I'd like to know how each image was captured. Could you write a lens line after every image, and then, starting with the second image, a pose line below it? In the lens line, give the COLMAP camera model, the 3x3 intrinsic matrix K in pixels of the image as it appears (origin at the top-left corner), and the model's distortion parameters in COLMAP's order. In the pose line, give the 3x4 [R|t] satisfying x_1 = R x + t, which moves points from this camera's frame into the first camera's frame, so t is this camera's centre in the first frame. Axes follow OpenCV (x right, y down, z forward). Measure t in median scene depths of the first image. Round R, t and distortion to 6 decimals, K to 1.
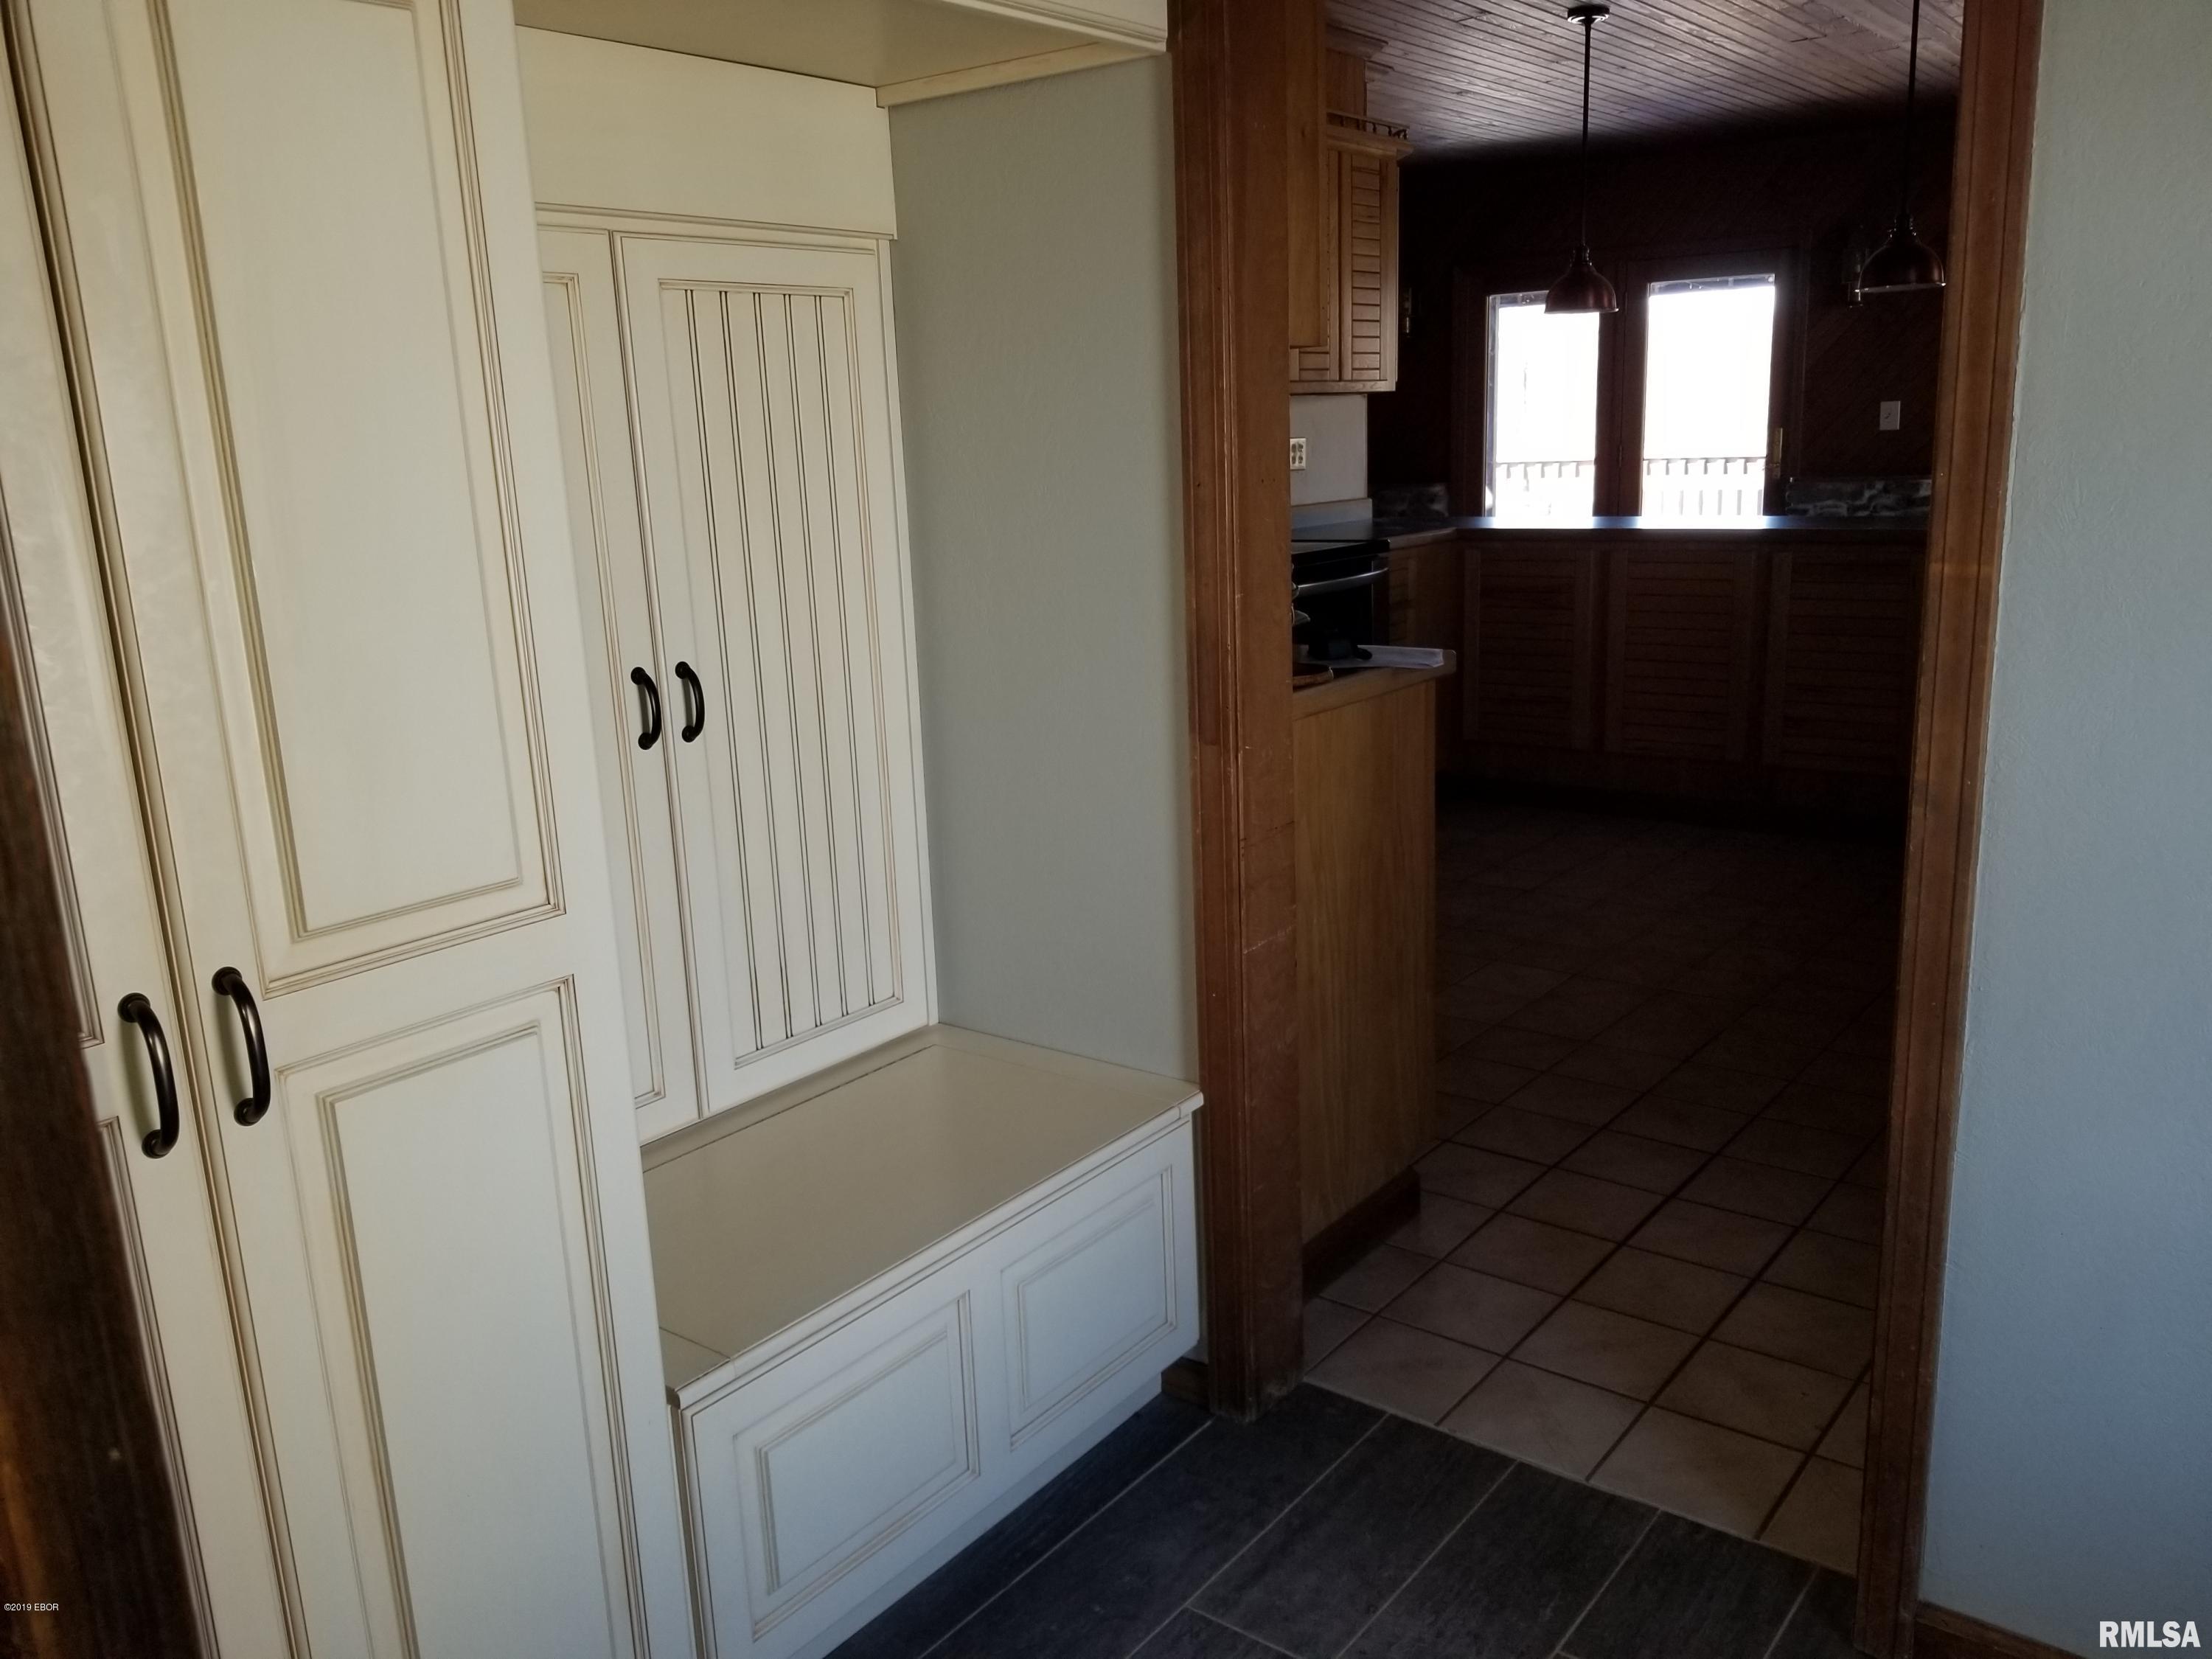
lens RADIAL K [[1723.2, 0, 1111.0], [0, 1723.2, 829.8], [0, 0, 1]] dist [0.041836, -0.071492]
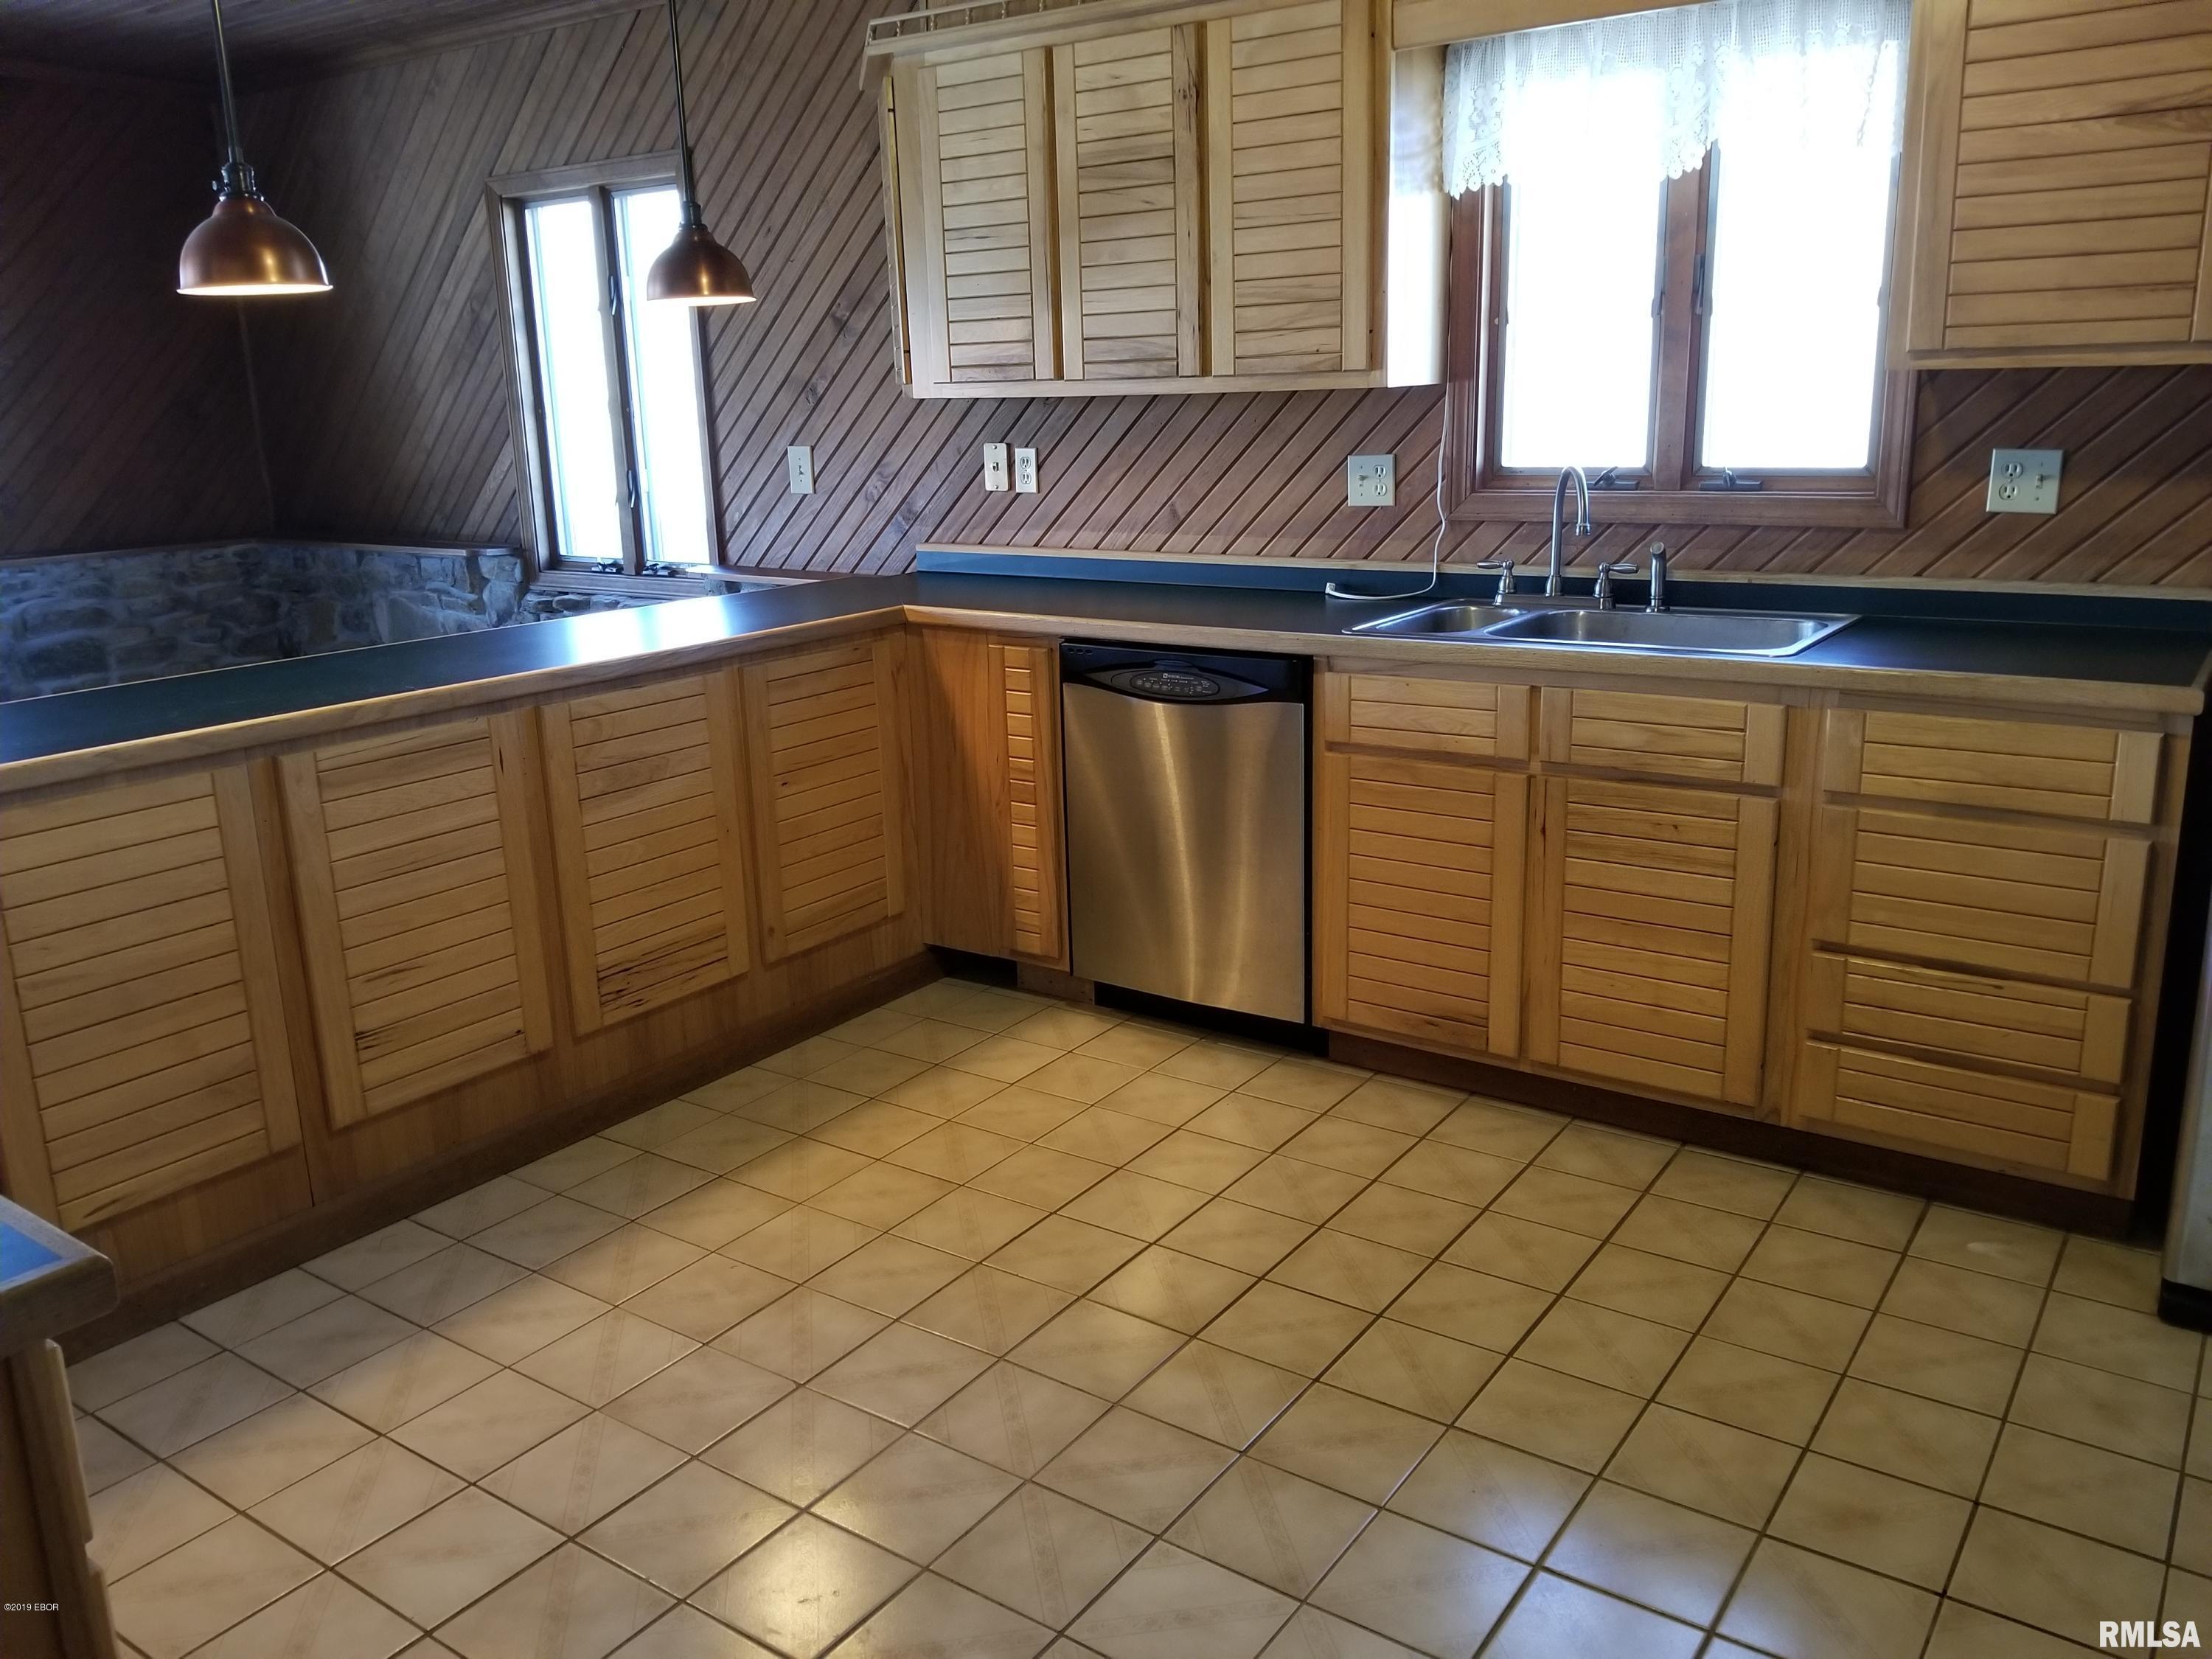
lens RADIAL K [[1723.2, 0, 1109.6], [0, 1723.2, 815.6], [0, 0, 1]] dist [0.041836, -0.071492]
pose [[-0.068478, -0.205785, 0.976198, -0.142590], [0.254259, 0.942584, 0.216535, -0.167195], [-0.964709, 0.263035, -0.012224, 0.656470]]
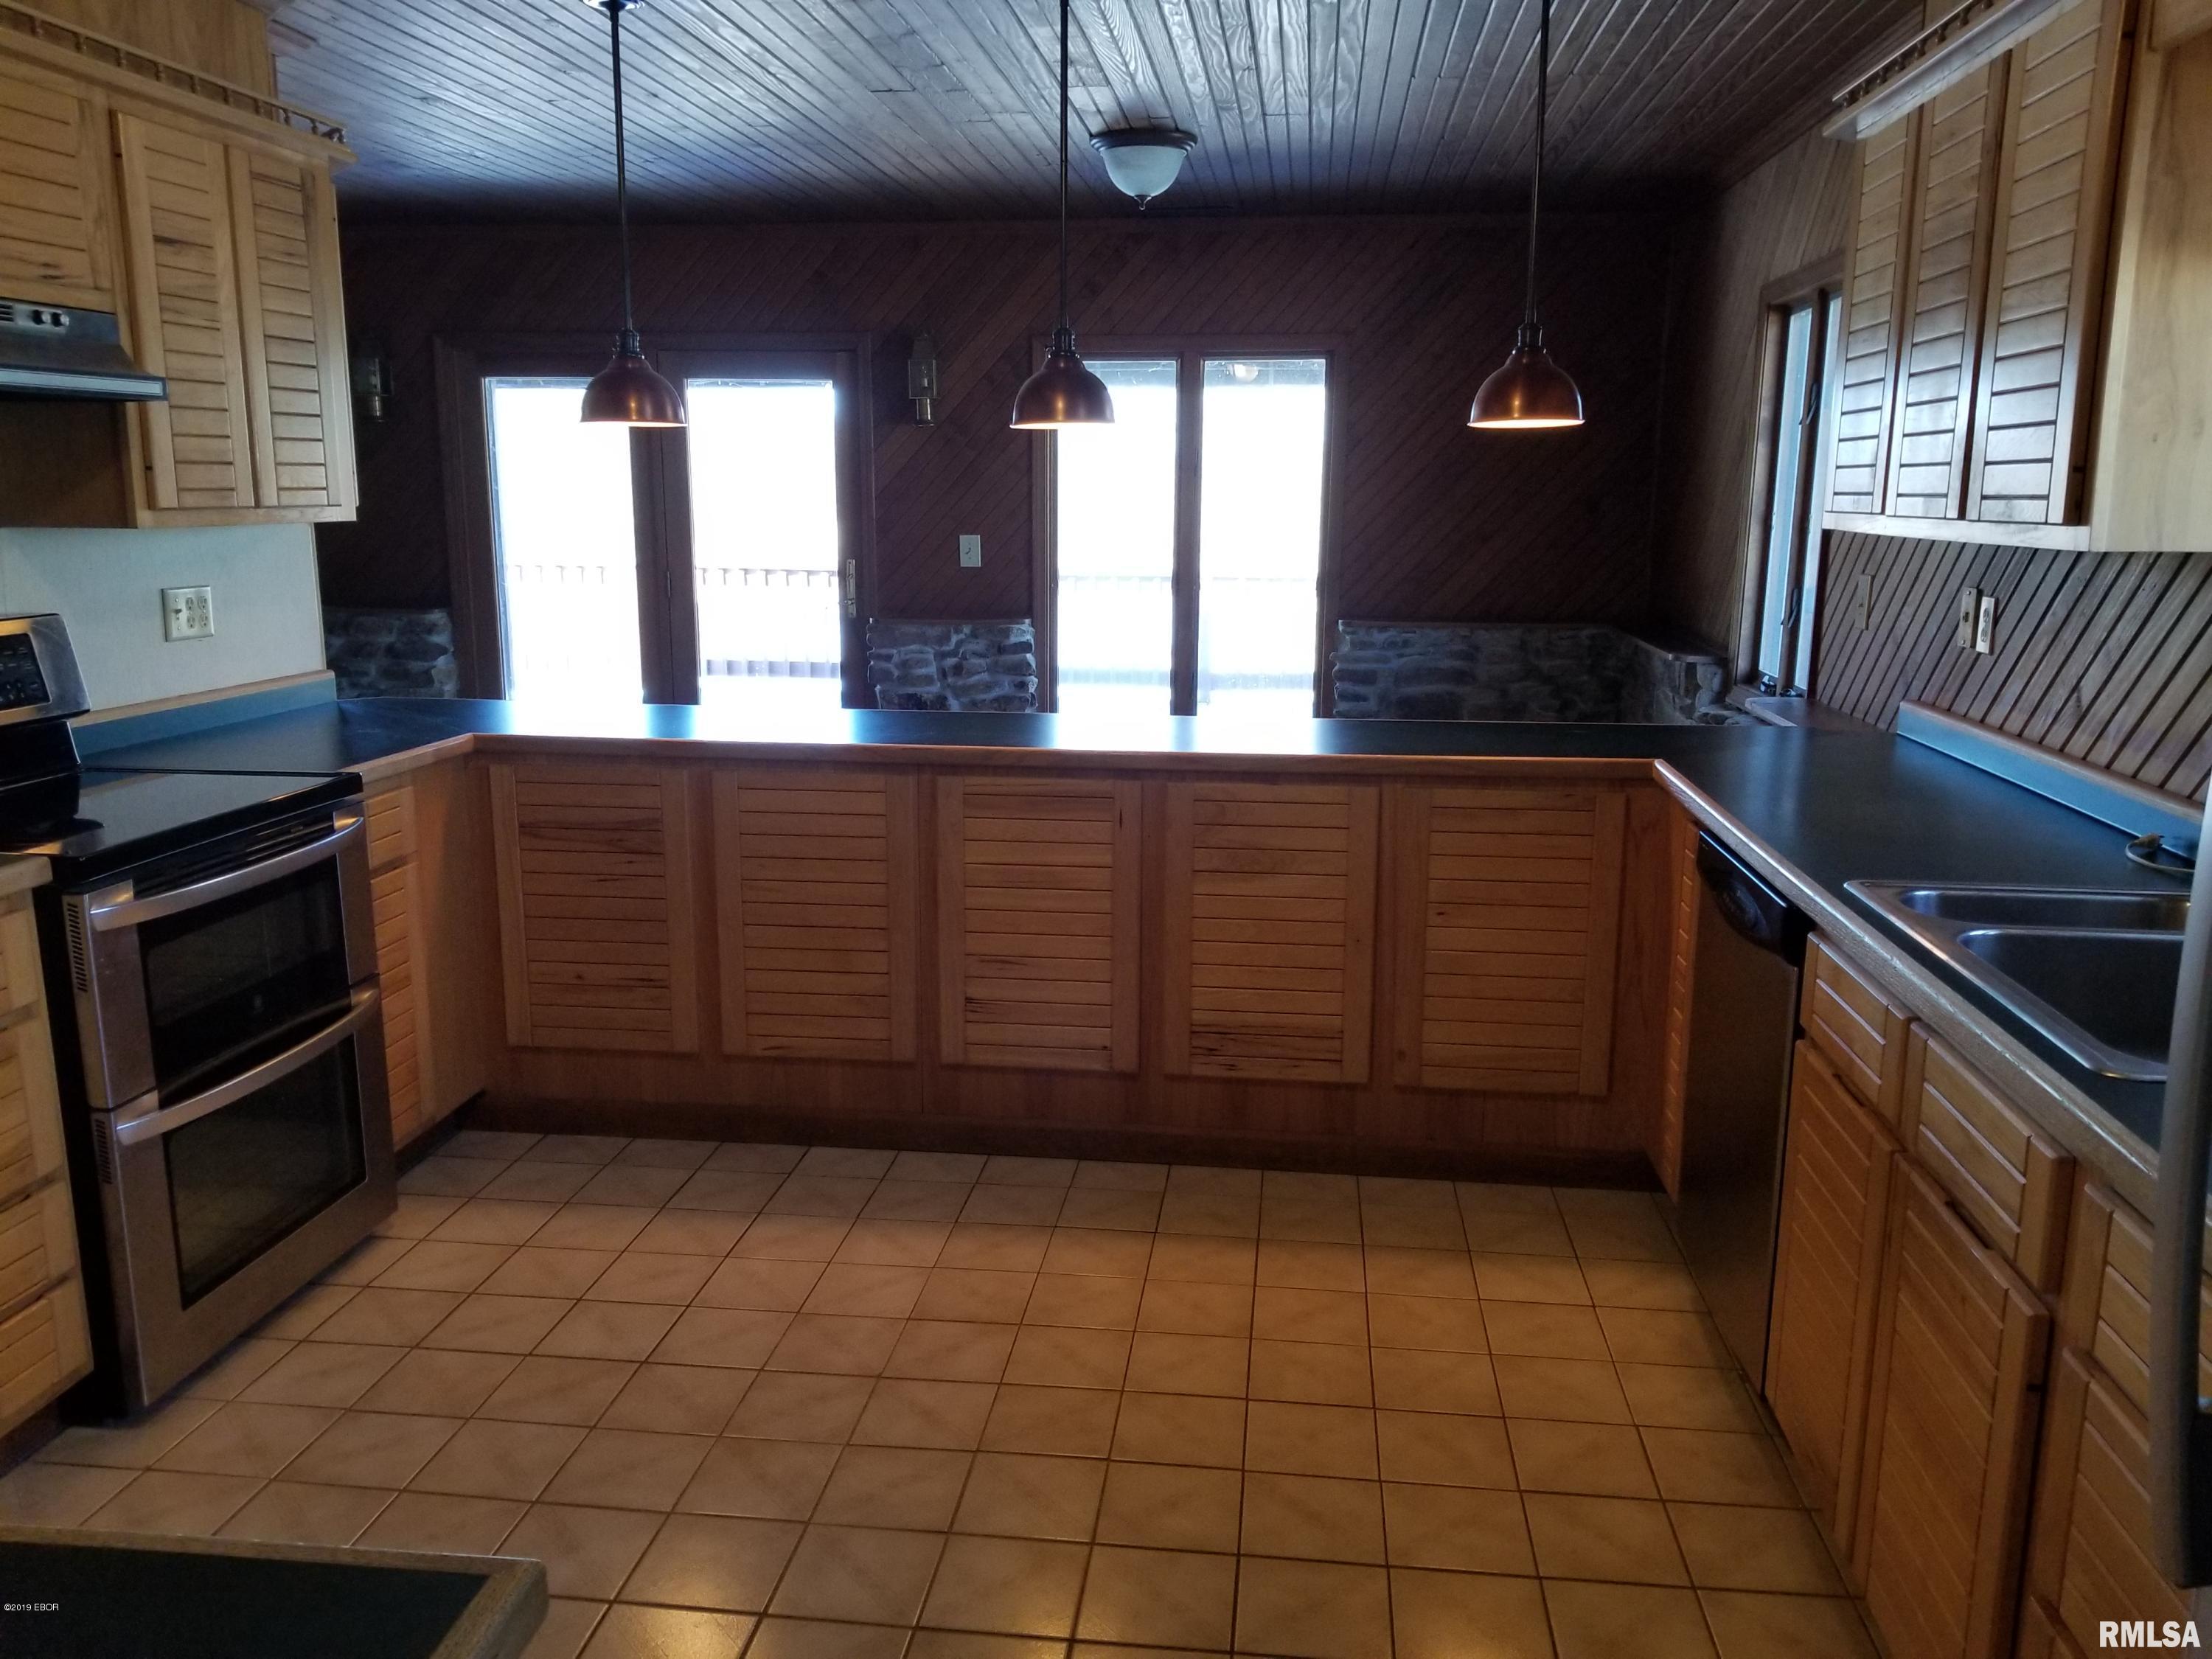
lens RADIAL K [[1723.2, 0, 1107.1], [0, 1723.2, 827.8], [0, 0, 1]] dist [0.041836, -0.071492]
pose [[0.852587, -0.062530, 0.518830, 0.059500], [0.085514, 0.996127, -0.020469, -0.101546], [-0.515541, 0.061819, 0.854632, 0.302546]]
